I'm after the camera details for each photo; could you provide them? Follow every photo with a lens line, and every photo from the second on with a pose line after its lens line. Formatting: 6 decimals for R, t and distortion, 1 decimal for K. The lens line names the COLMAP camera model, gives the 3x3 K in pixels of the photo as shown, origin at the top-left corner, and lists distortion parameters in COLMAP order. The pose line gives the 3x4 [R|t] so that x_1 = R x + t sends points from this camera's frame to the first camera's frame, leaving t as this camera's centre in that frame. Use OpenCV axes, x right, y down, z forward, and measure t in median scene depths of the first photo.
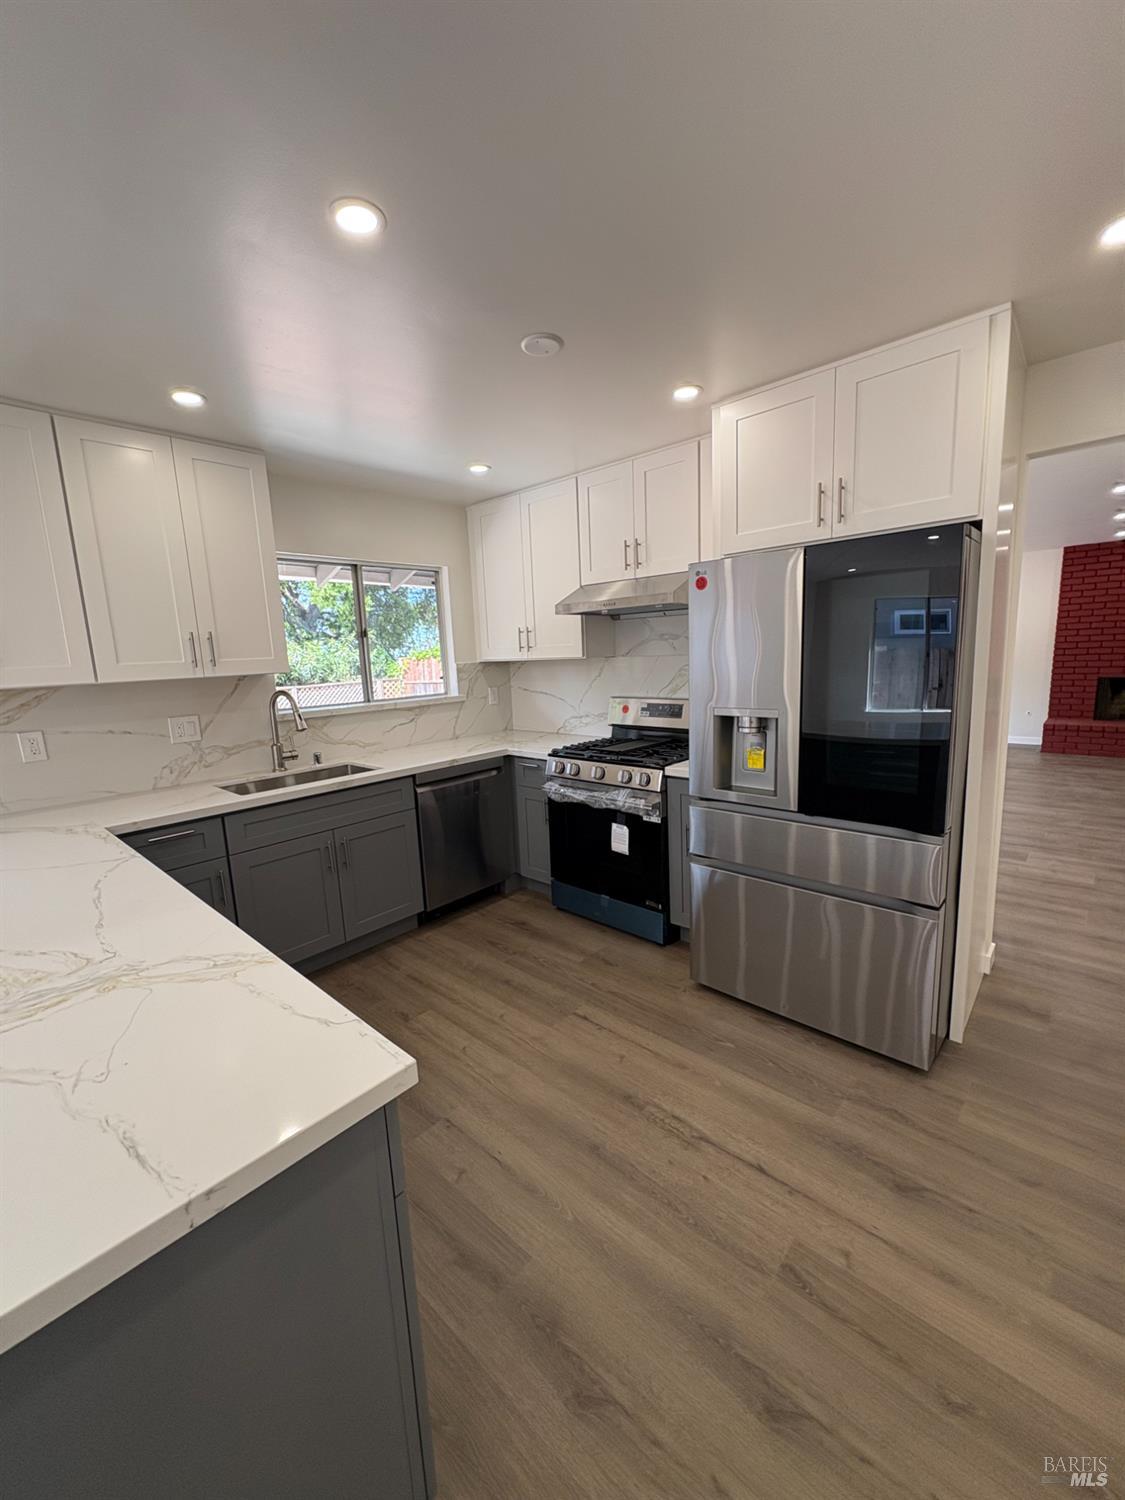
lens RADIAL K [[593.6, 0, 562.5], [0, 593.6, 757.6], [0, 0, 1]] dist [0.000988, 0.000131]
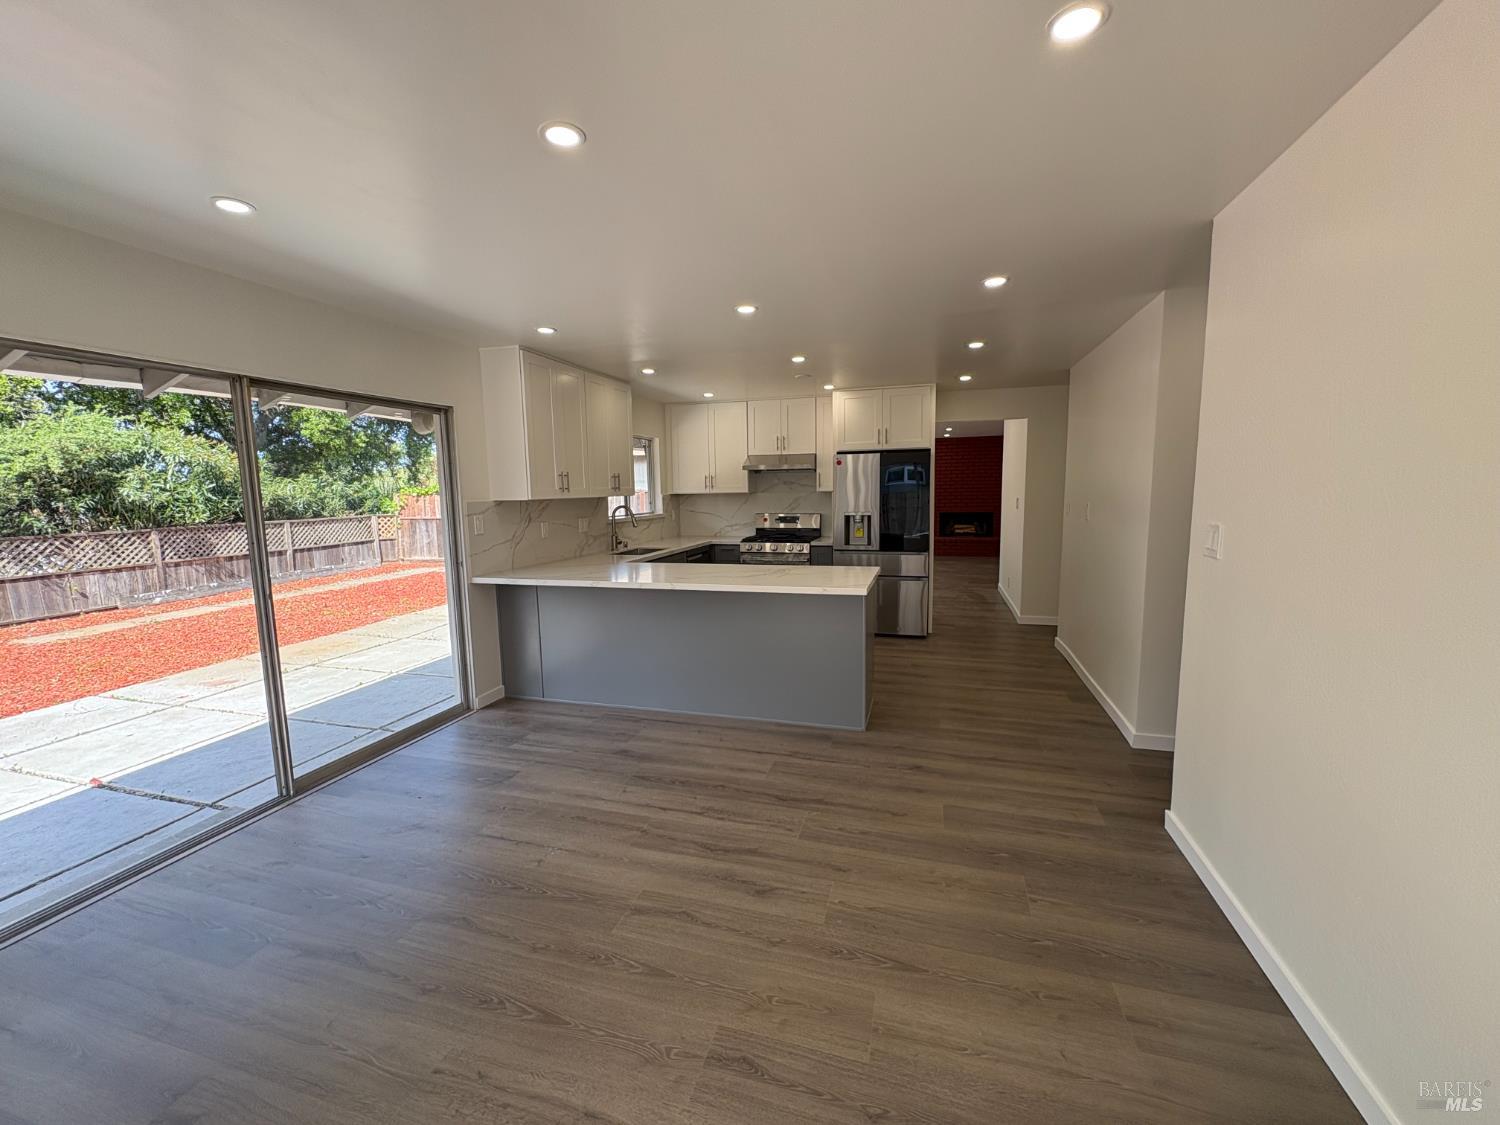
lens RADIAL K [[593.6, 0, 750.0], [0, 593.6, 562.5], [0, 0, 1]] dist [0.000988, 0.000131]
pose [[0.900636, -0.026738, 0.433752, -0.769602], [0.055237, 0.997053, -0.053231, 0.154003], [-0.431050, 0.071901, 0.899459, -0.683933]]
